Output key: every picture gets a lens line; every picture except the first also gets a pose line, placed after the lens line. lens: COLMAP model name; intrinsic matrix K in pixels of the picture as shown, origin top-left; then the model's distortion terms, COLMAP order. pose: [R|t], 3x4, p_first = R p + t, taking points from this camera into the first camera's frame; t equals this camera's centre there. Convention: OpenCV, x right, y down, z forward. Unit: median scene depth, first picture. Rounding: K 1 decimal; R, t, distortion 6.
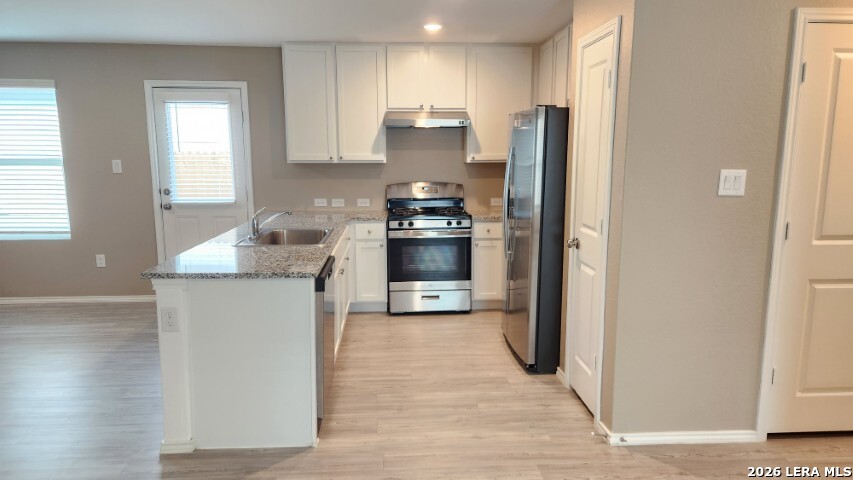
lens RADIAL K [[572.2, 0, 428.2], [0, 572.2, 241.4], [0, 0, 1]] dist [0.048217, -0.016510]
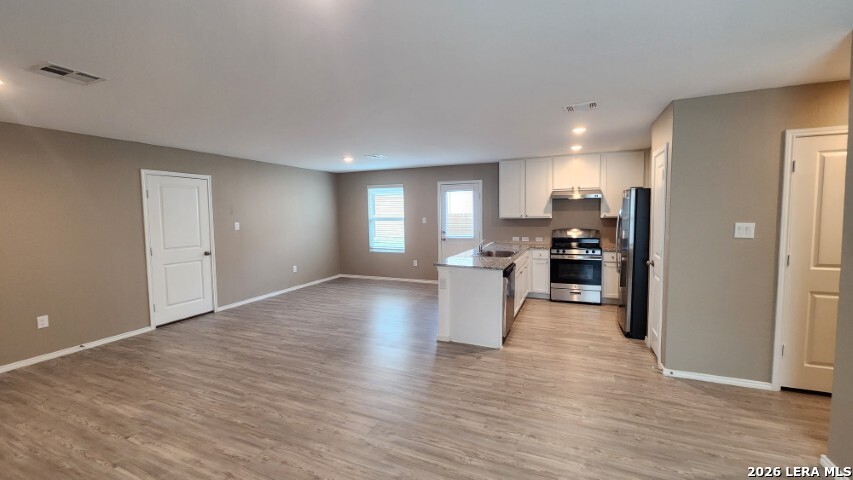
lens RADIAL K [[349.1, 0, 426.2], [0, 349.1, 233.4], [0, 0, 1]] dist [0.002357, -0.003331]
pose [[0.891335, 0.015705, -0.453072, 0.109612], [-0.056615, 0.995432, -0.076875, 0.030301], [0.449796, 0.094172, 0.888153, -0.258288]]
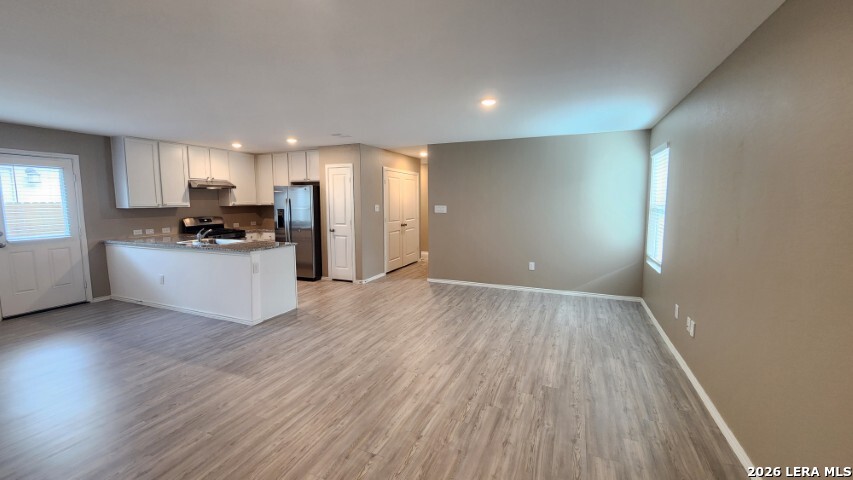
lens RADIAL K [[349.1, 0, 429.4], [0, 349.1, 236.2], [0, 0, 1]] dist [0.002357, -0.003331]
pose [[0.445647, -0.094561, 0.890201, -1.047182], [0.141748, 0.989314, 0.034129, 0.039112], [-0.883915, 0.110975, 0.454289, -0.265941]]
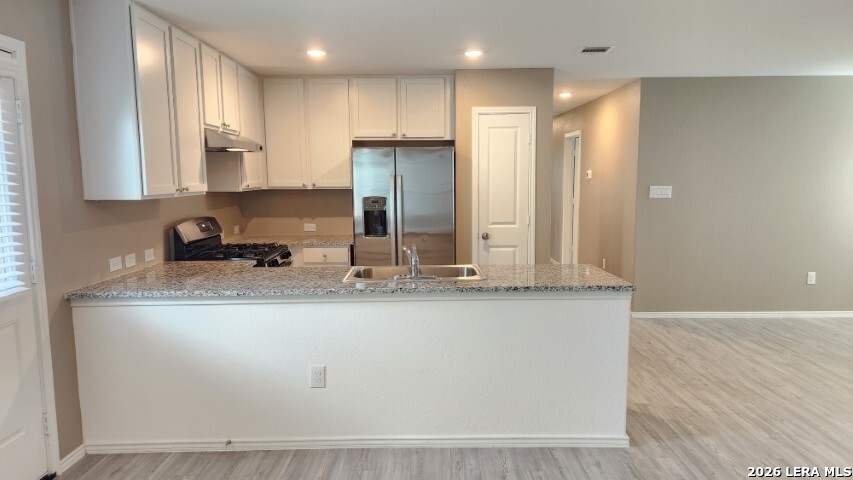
lens RADIAL K [[572.2, 0, 428.1], [0, 572.2, 236.1], [0, 0, 1]] dist [0.048217, -0.016510]
pose [[0.057065, -0.106688, 0.992654, -1.164137], [0.160893, 0.982260, 0.096322, -0.154146], [-0.985321, 0.154215, 0.073218, 0.928852]]
